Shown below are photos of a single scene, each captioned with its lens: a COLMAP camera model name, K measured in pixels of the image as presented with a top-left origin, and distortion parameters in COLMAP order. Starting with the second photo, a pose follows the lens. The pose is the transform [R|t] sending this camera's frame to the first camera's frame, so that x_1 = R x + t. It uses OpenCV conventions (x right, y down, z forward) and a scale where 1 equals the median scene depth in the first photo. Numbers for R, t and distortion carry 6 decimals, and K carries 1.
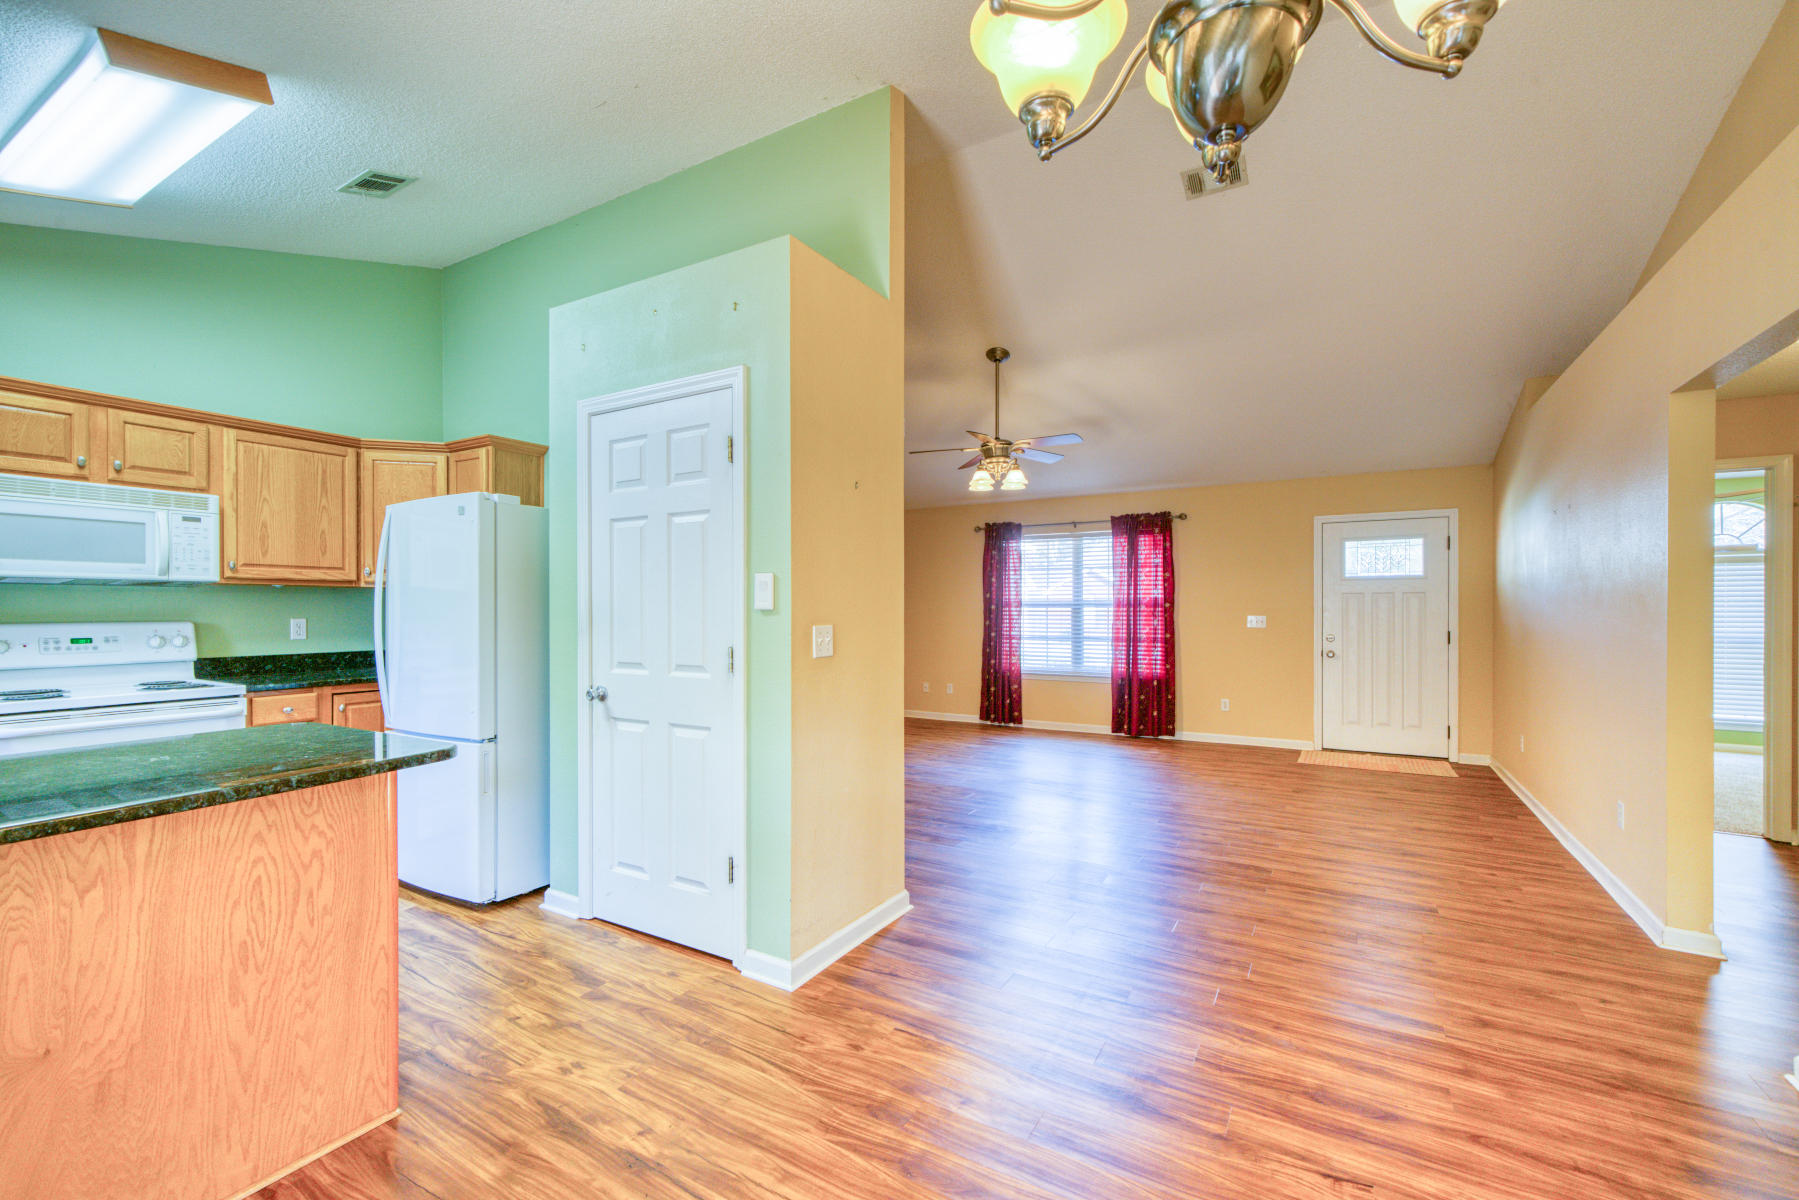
lens RADIAL K [[771.2, 0, 886.7], [0, 771.2, 609.9], [0, 0, 1]] dist [0.001130, -0.000497]
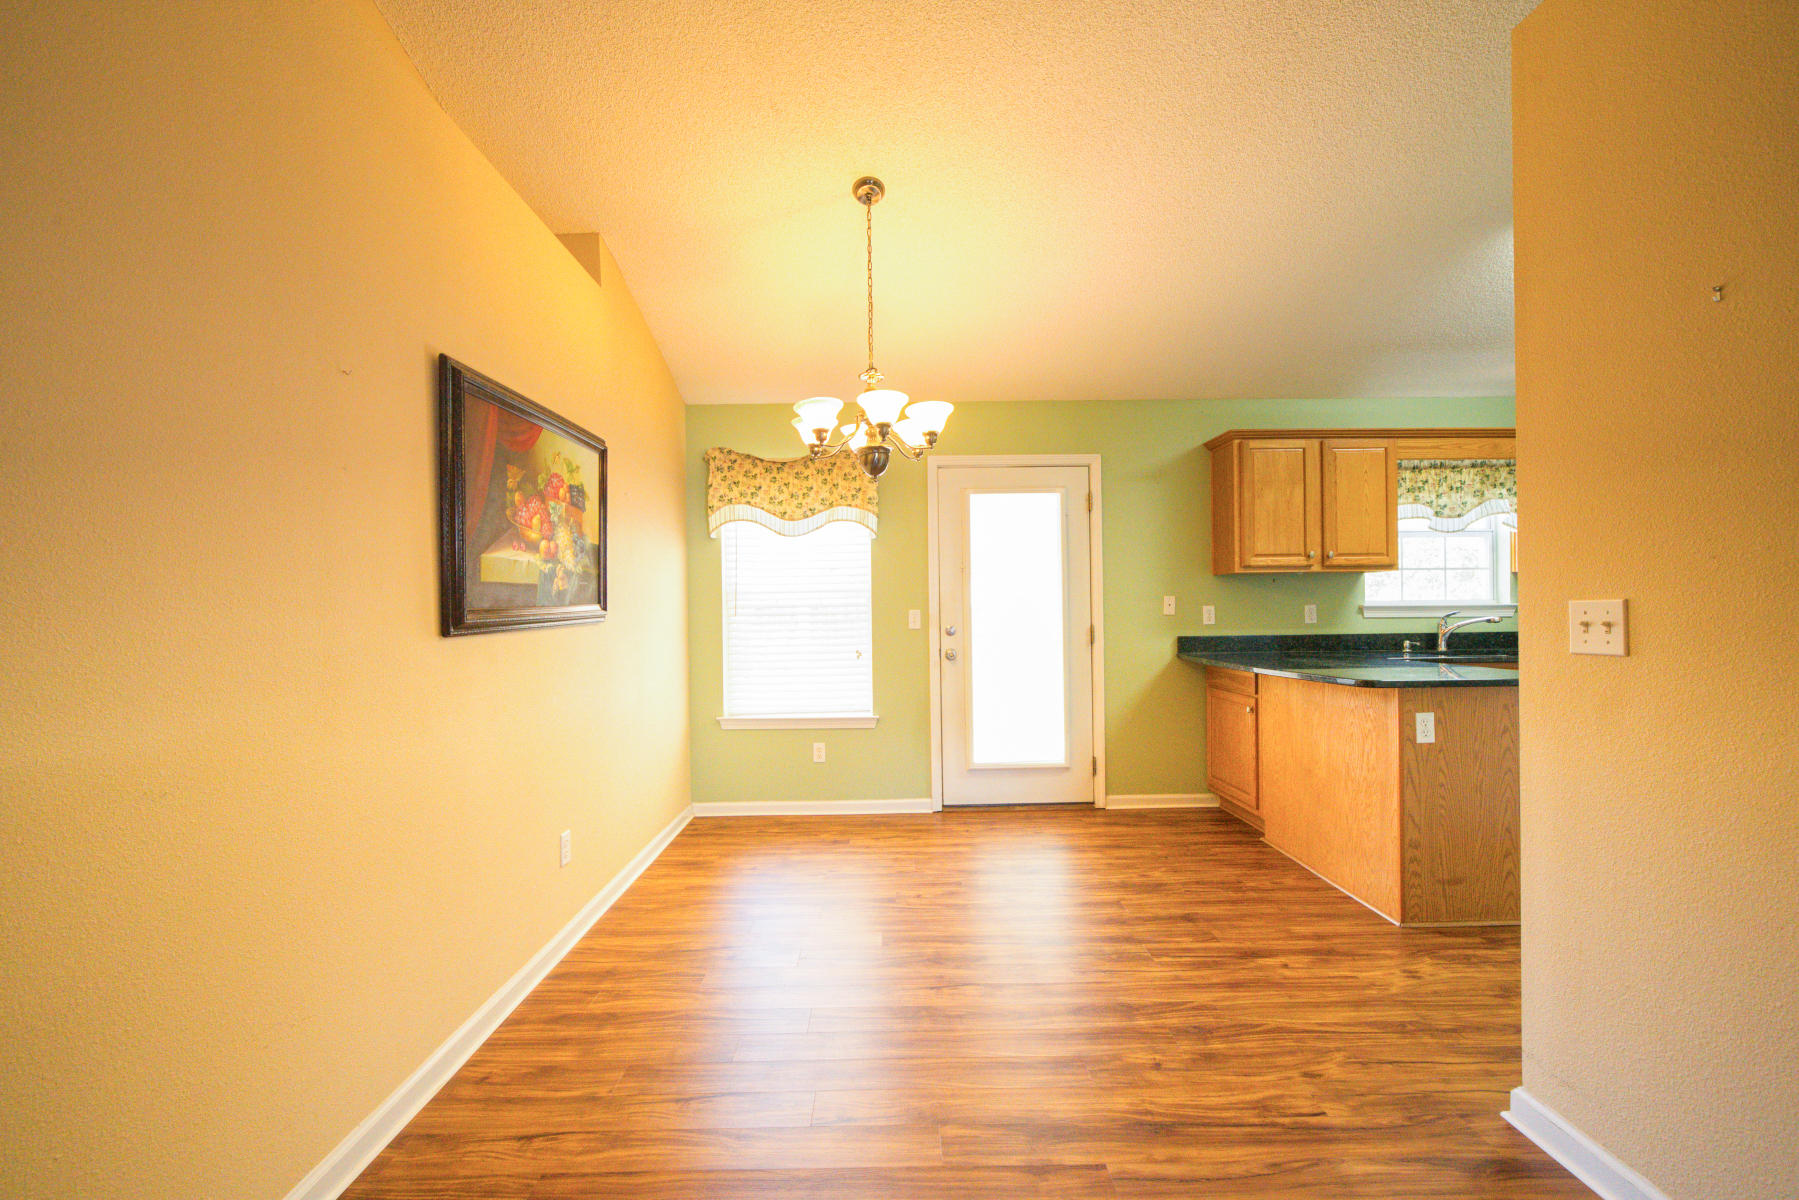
lens RADIAL K [[713.7, 0, 882.1], [0, 713.7, 611.8], [0, 0, 1]] dist [0.000650, -0.000150]
pose [[-0.862604, 0.013809, -0.505691, 0.834844], [0.013349, 0.999901, 0.004534, 0.024632], [0.505703, -0.002839, -0.862703, 1.535811]]
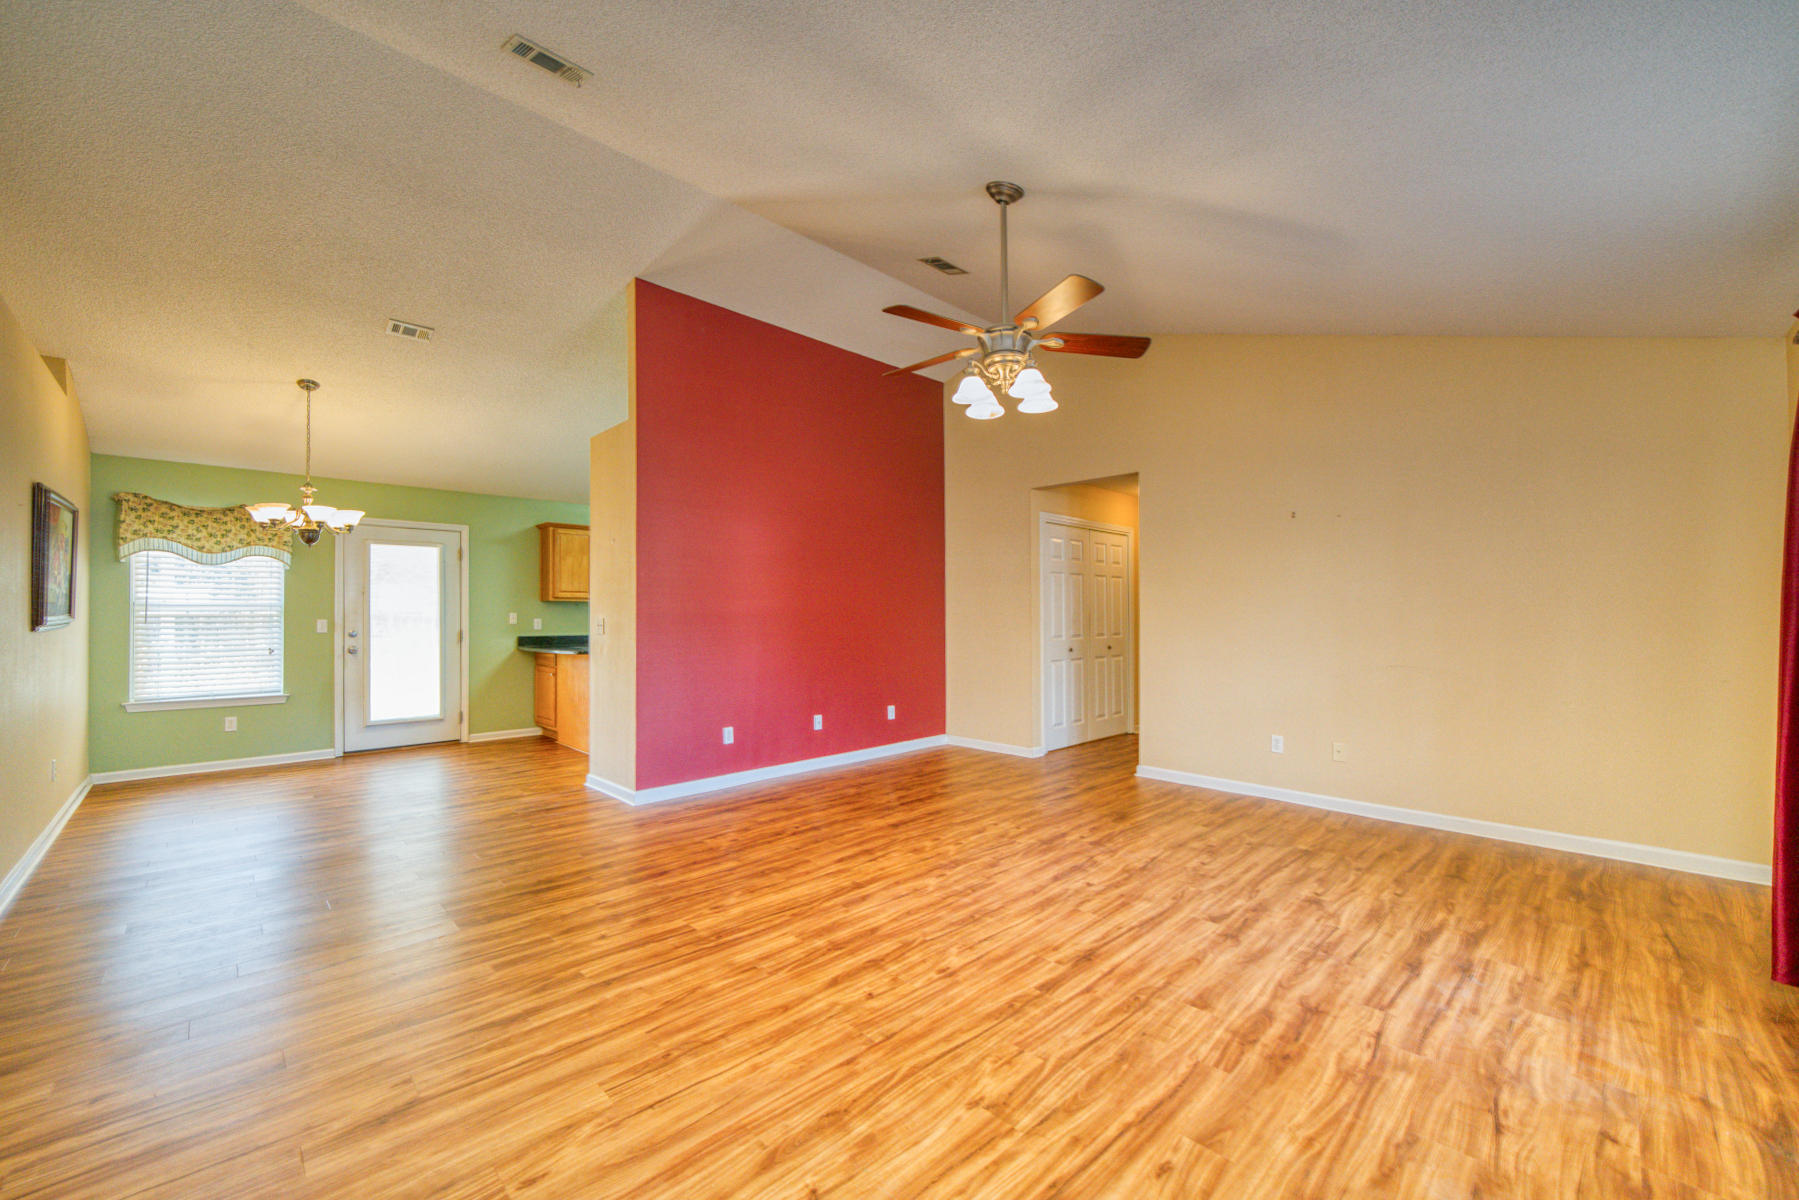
lens RADIAL K [[713.7, 0, 892.2], [0, 713.7, 606.5], [0, 0, 1]] dist [0.000650, -0.000150]
pose [[-0.268507, -0.013356, -0.963185, 1.932504], [0.004960, 0.999871, -0.015247, 0.031676], [0.963265, -0.008871, -0.268407, 2.884644]]
